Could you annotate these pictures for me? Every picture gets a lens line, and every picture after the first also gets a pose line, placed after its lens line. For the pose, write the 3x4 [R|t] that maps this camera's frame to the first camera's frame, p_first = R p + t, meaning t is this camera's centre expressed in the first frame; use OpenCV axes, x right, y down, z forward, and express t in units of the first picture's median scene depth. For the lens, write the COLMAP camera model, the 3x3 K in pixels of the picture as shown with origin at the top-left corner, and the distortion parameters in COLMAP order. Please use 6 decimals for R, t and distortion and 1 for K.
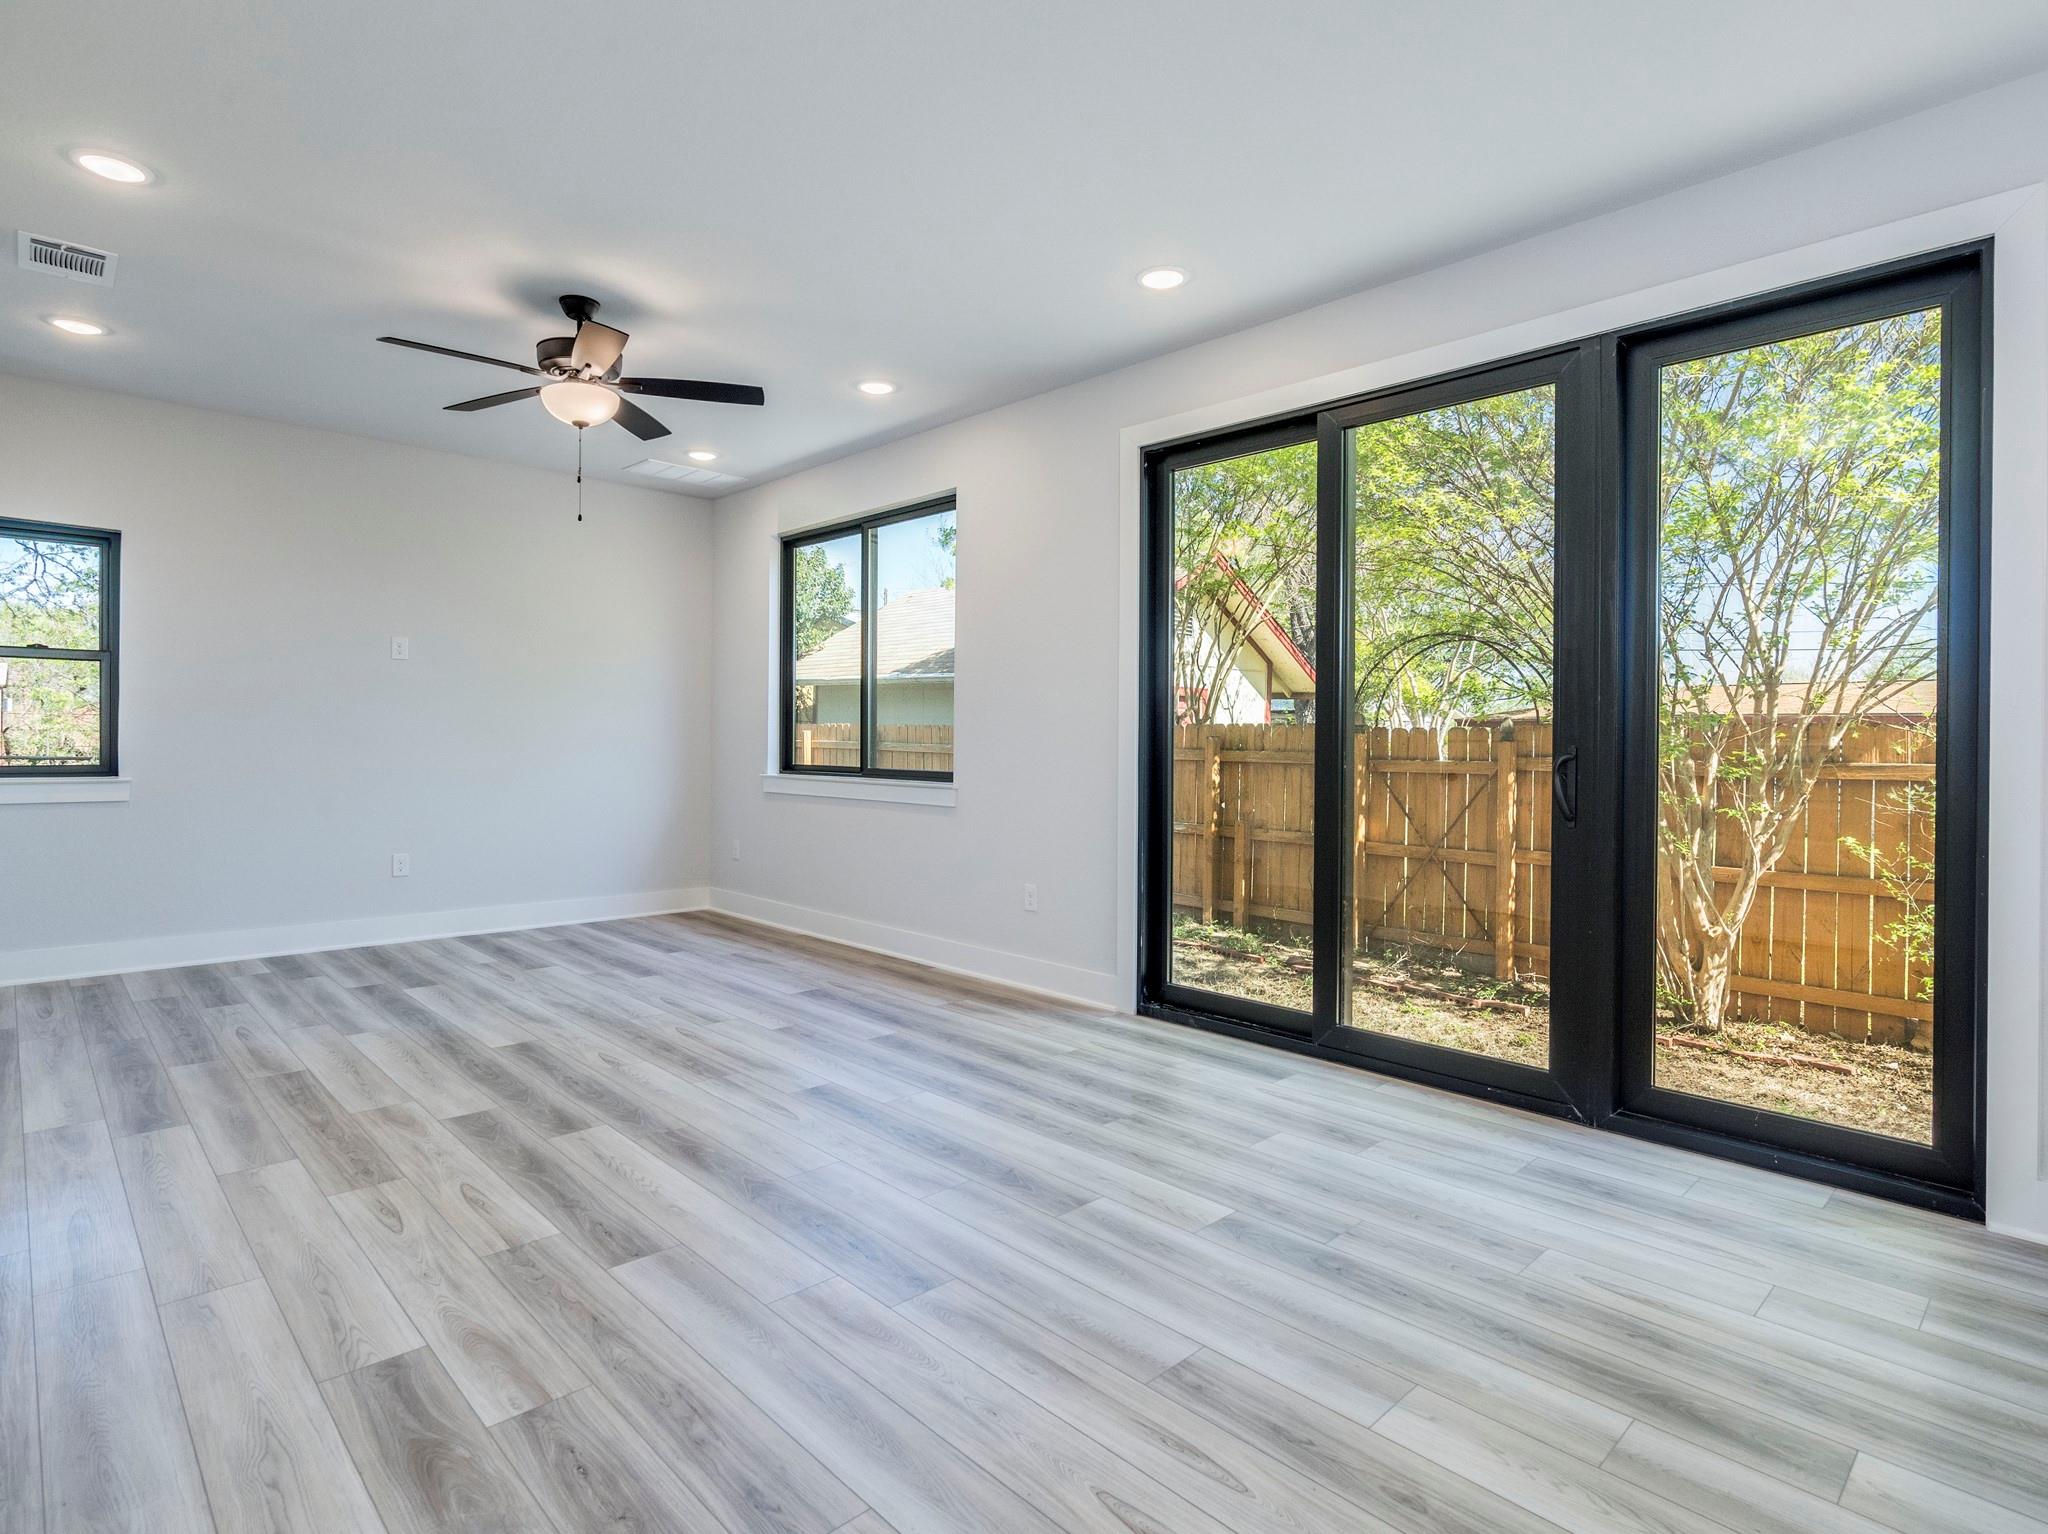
lens RADIAL K [[1063.5, 0, 1029.3], [0, 1063.5, 749.4], [0, 0, 1]] dist [-0.002523, 0.000110]
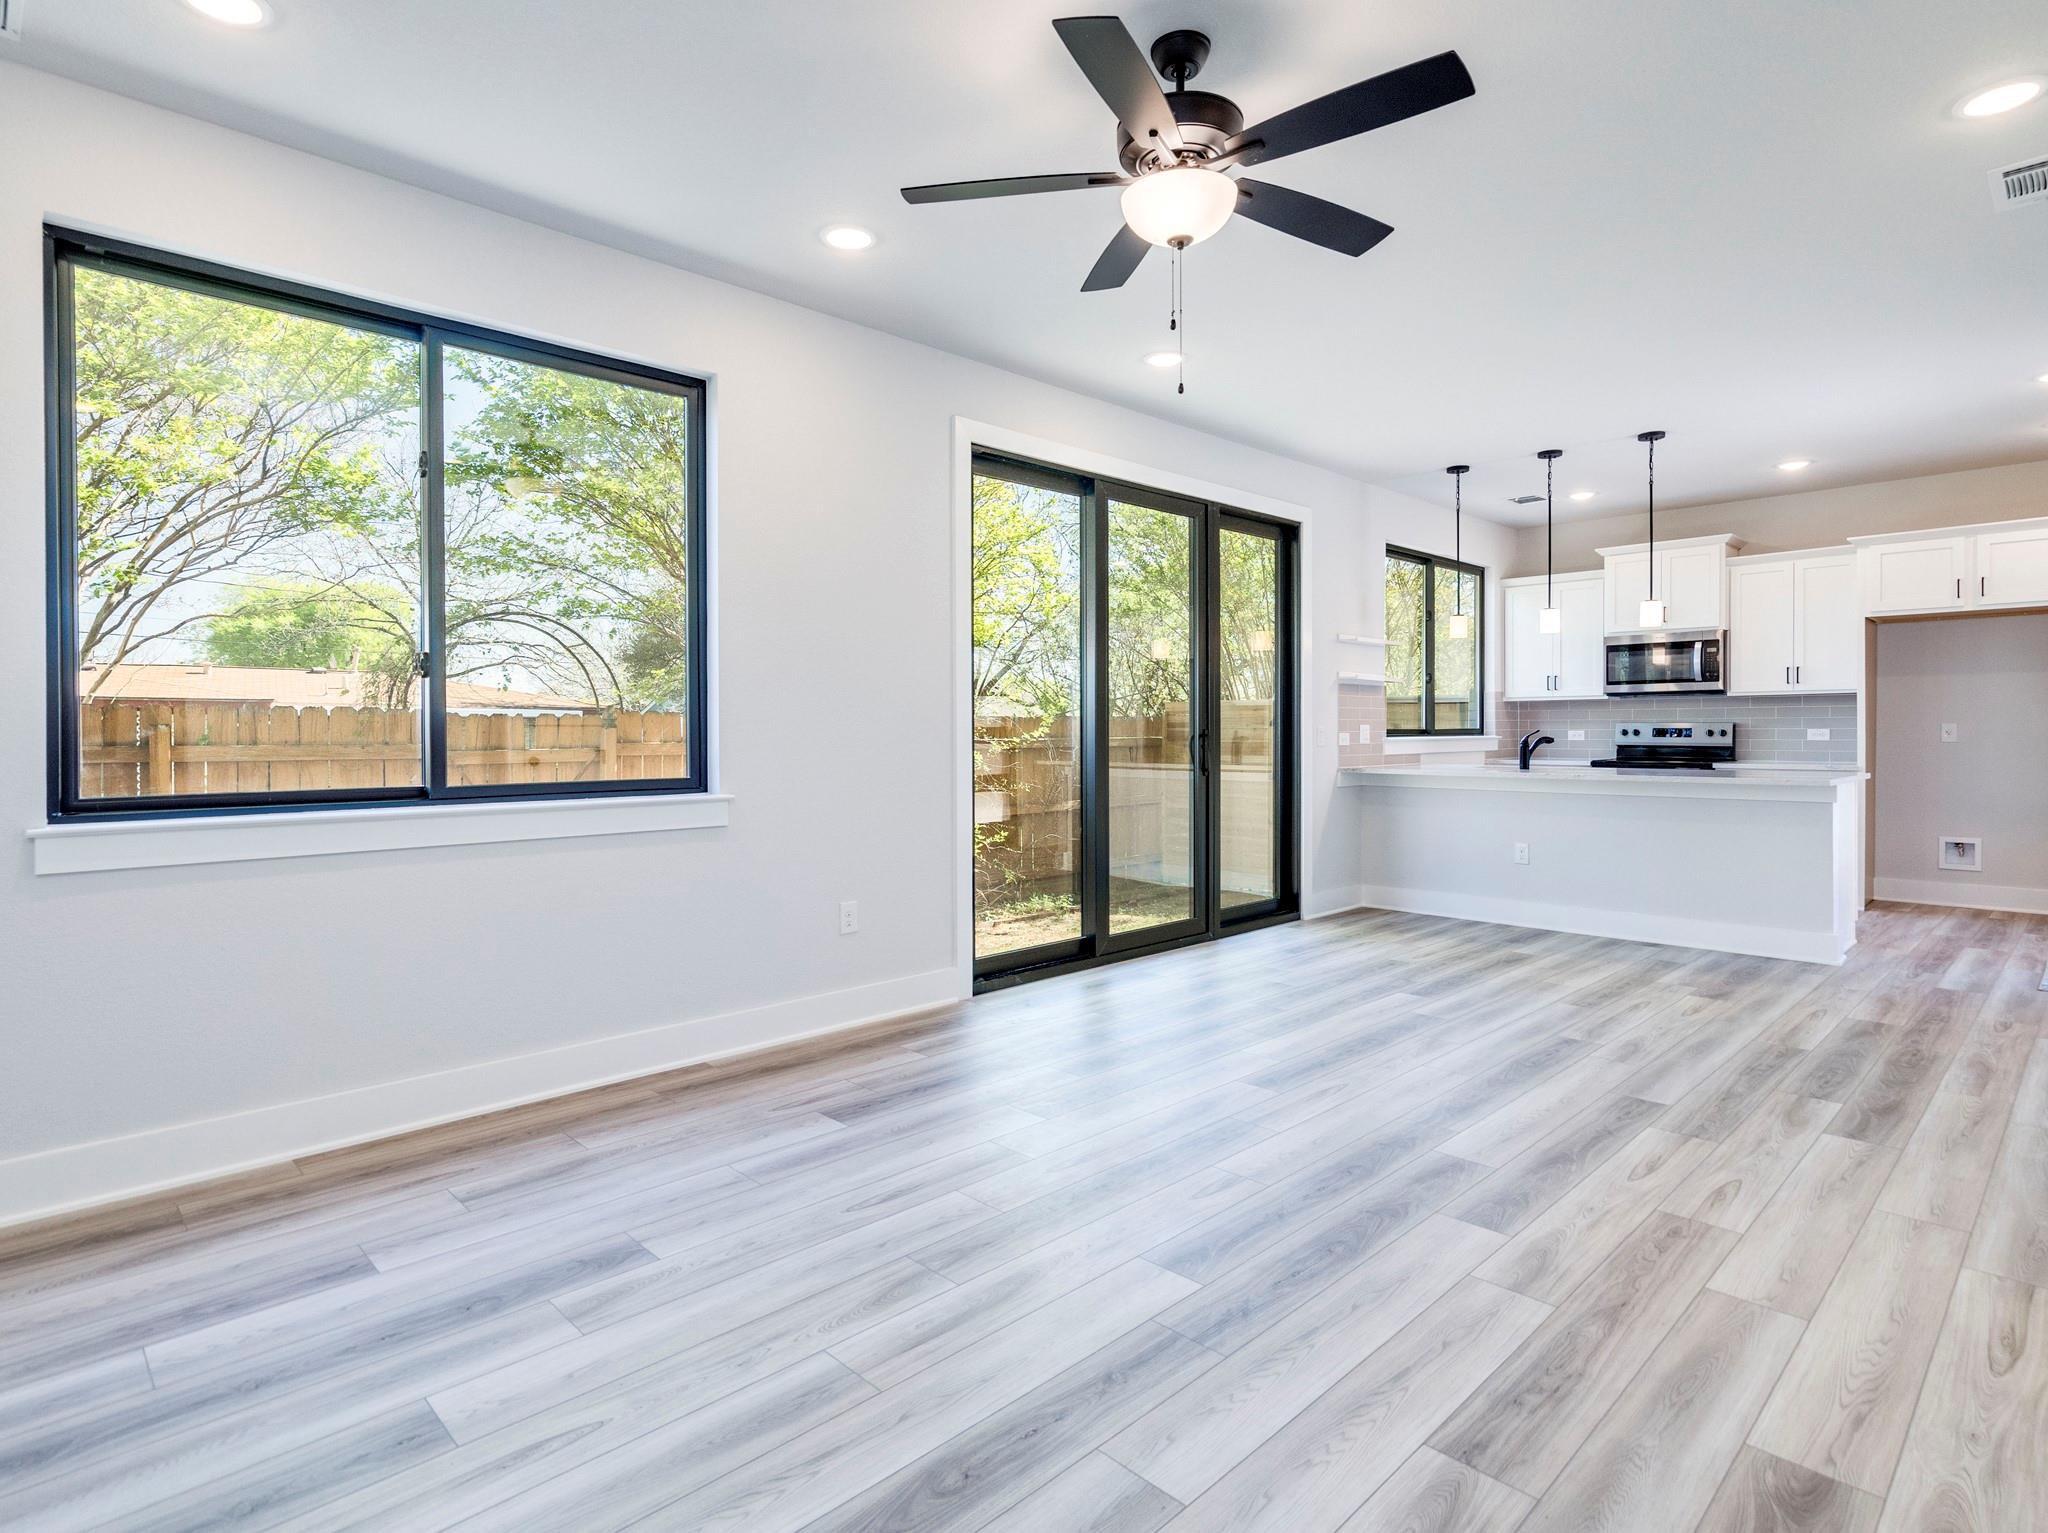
lens RADIAL K [[1073.7, 0, 1011.5], [0, 1073.7, 738.4], [0, 0, 1]] dist [-0.002728, 0.000399]
pose [[0.007888, -0.018142, 0.999804, -1.292833], [0.013711, 0.999743, 0.018032, -0.023759], [-0.999875, 0.013566, 0.008135, 1.321977]]
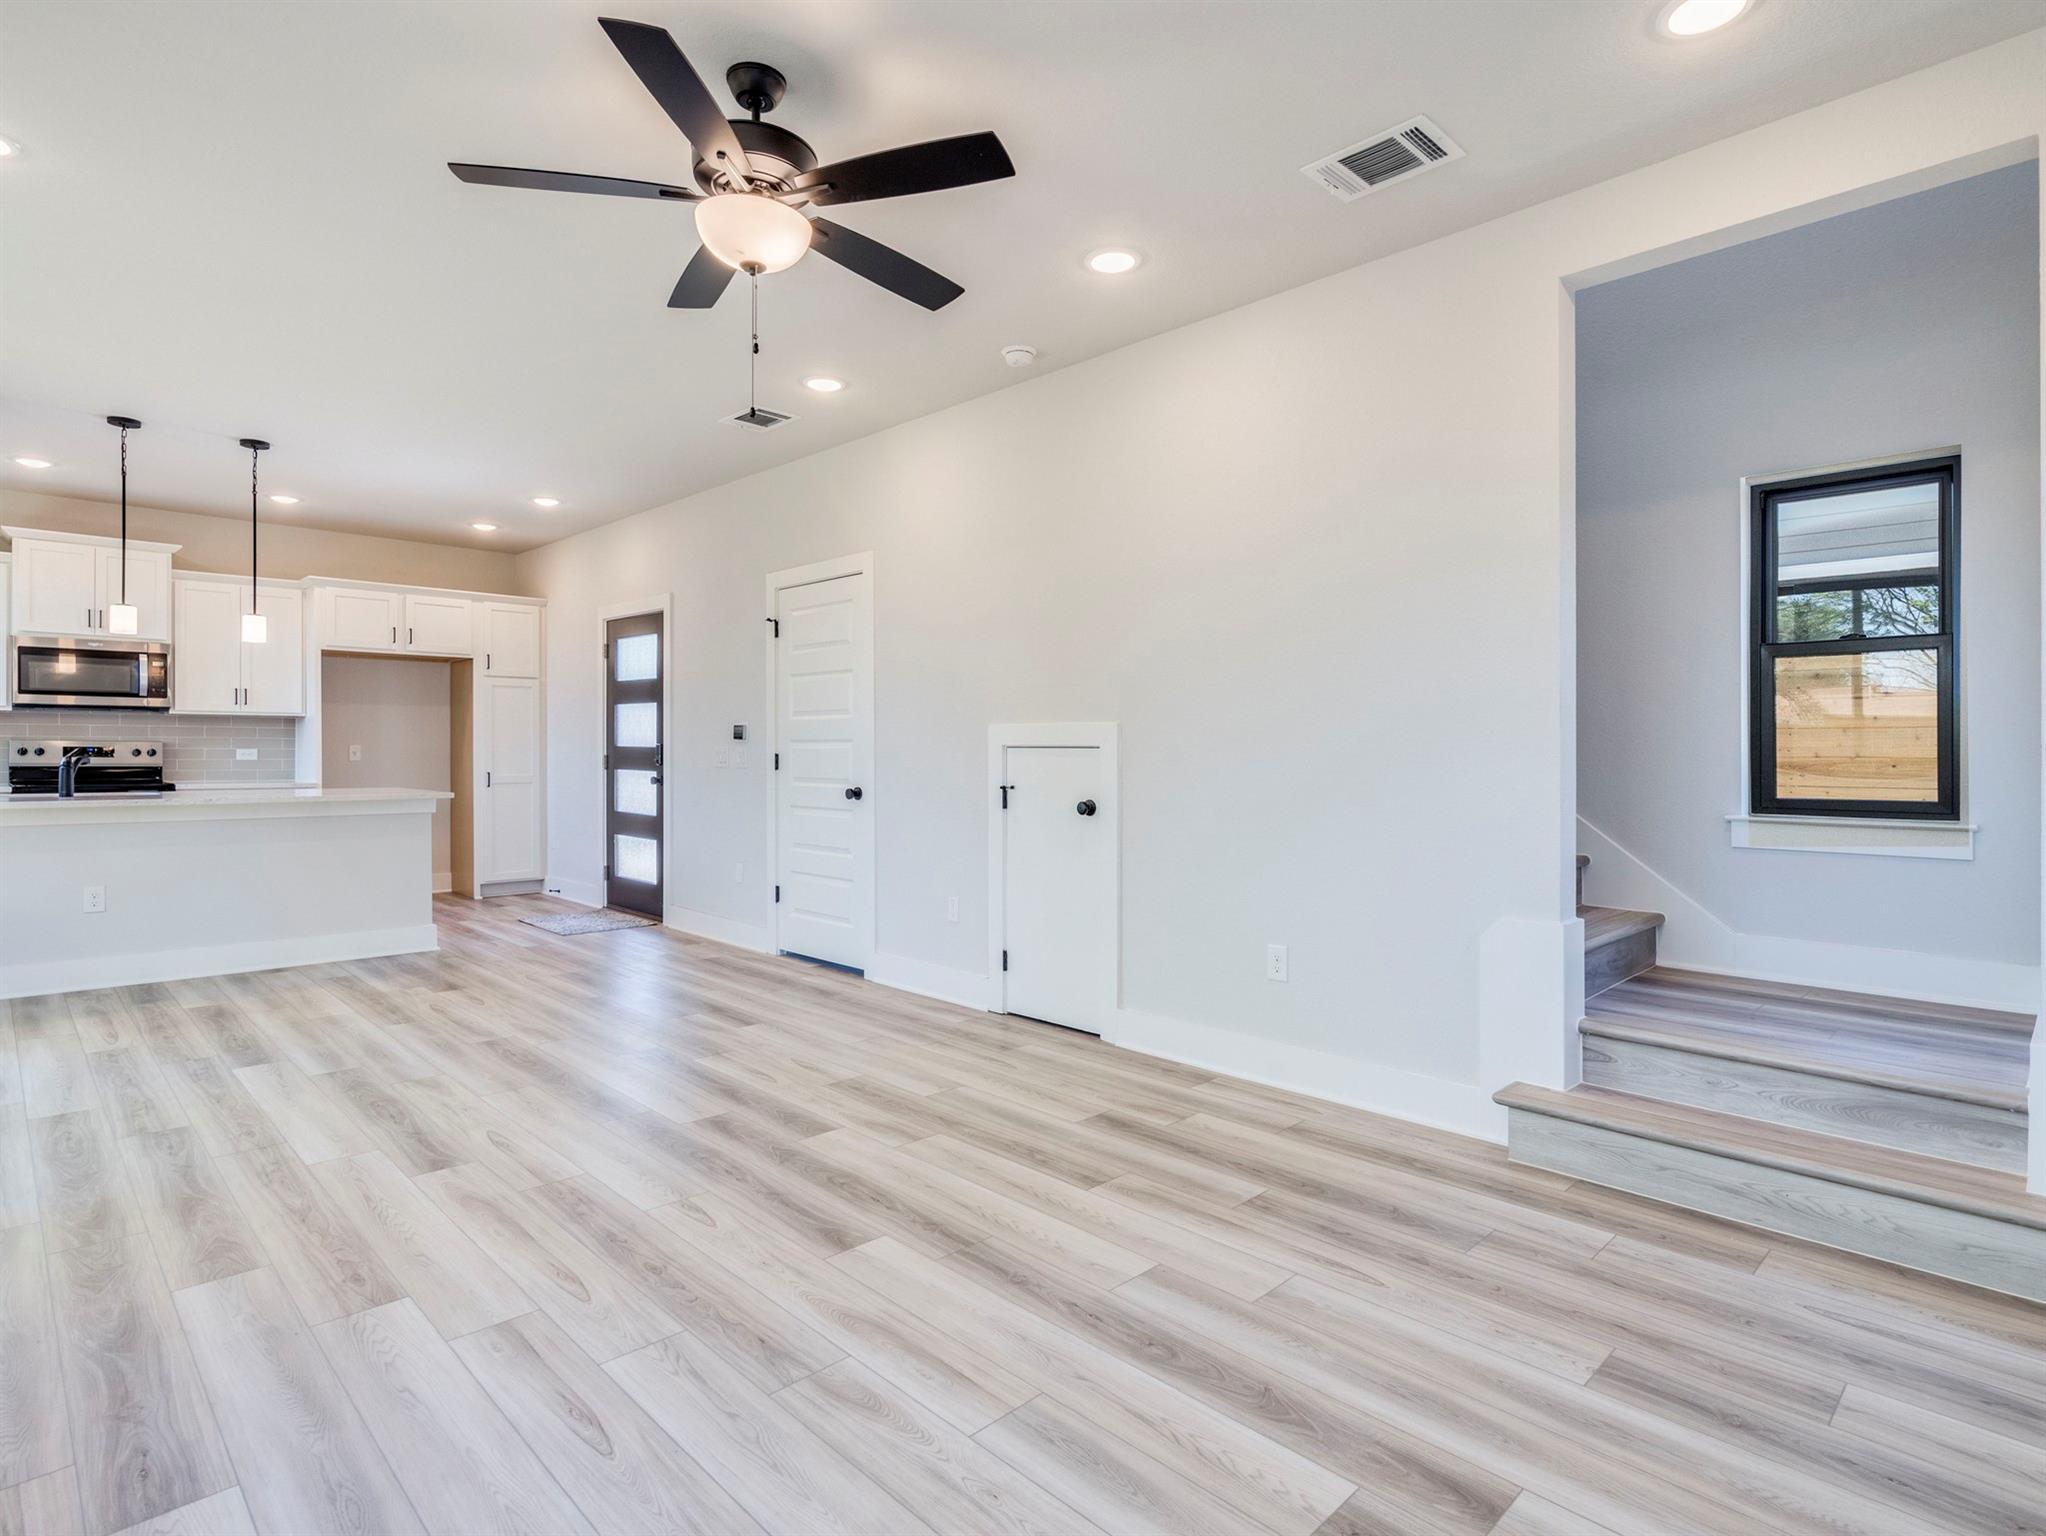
lens RADIAL K [[1071.0, 0, 1010.7], [0, 1071.0, 759.8], [0, 0, 1]] dist [0.000433, 0.000294]
pose [[-0.999851, -0.016619, 0.004752, -0.702356], [-0.016540, 0.999732, 0.016184, -0.022155], [-0.005020, 0.016103, -0.999858, 1.987210]]
